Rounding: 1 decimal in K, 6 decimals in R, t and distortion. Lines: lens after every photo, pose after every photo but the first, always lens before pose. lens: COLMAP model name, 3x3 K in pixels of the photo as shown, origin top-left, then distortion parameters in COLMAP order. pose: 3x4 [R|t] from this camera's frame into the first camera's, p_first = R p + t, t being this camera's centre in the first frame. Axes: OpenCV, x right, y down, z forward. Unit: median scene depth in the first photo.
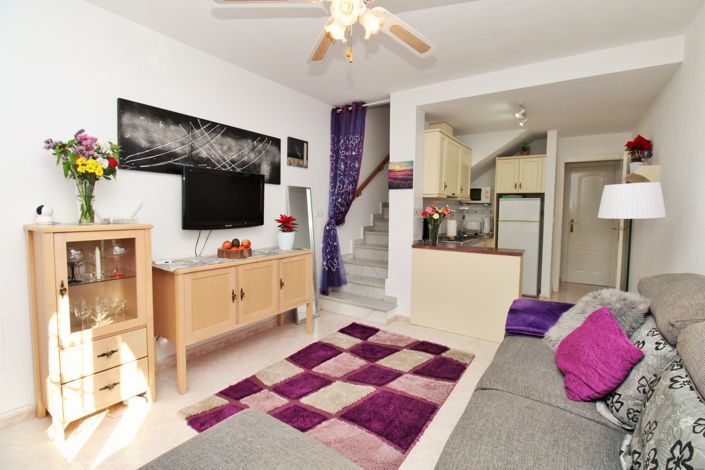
lens RADIAL K [[327.1, 0, 354.8], [0, 327.1, 231.2], [0, 0, 1]] dist [-0.006080, -0.002115]
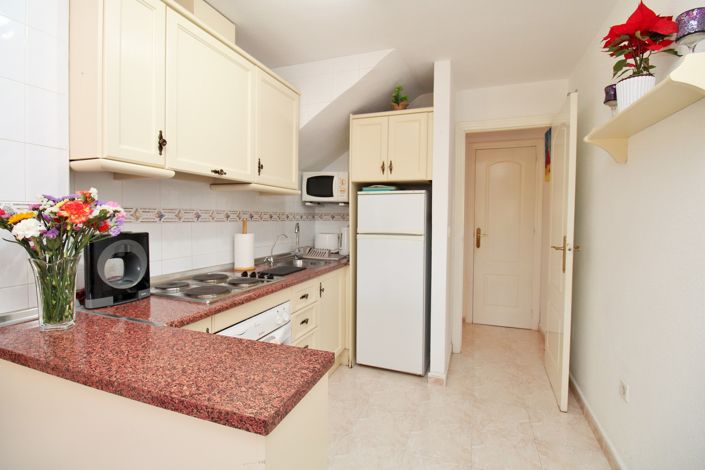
lens RADIAL K [[327.1, 0, 350.0], [0, 327.1, 233.4], [0, 0, 1]] dist [-0.006080, -0.002115]
pose [[0.975393, -0.013897, 0.220036, 0.460426], [0.017812, 0.999716, -0.015818, -0.034740], [-0.219754, 0.019348, 0.975363, 0.709075]]
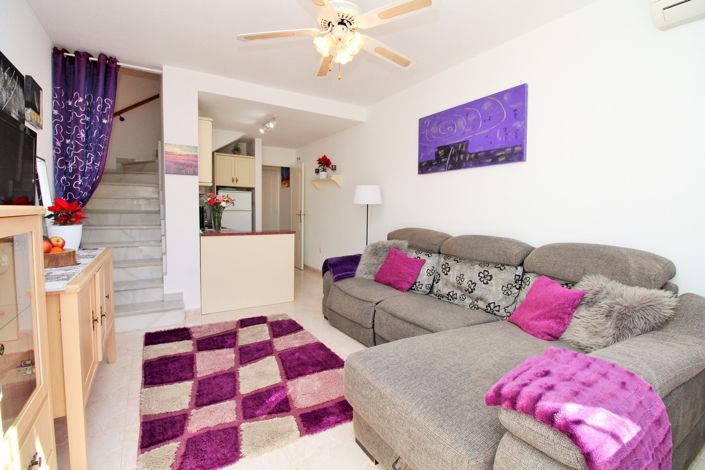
lens RADIAL K [[327.1, 0, 352.9], [0, 327.1, 233.2], [0, 0, 1]] dist [-0.006080, -0.002115]
pose [[0.411323, -0.069821, 0.908812, -0.567911], [0.053744, 0.997185, 0.052287, 0.015708], [-0.909904, 0.027336, 0.413918, 0.200314]]
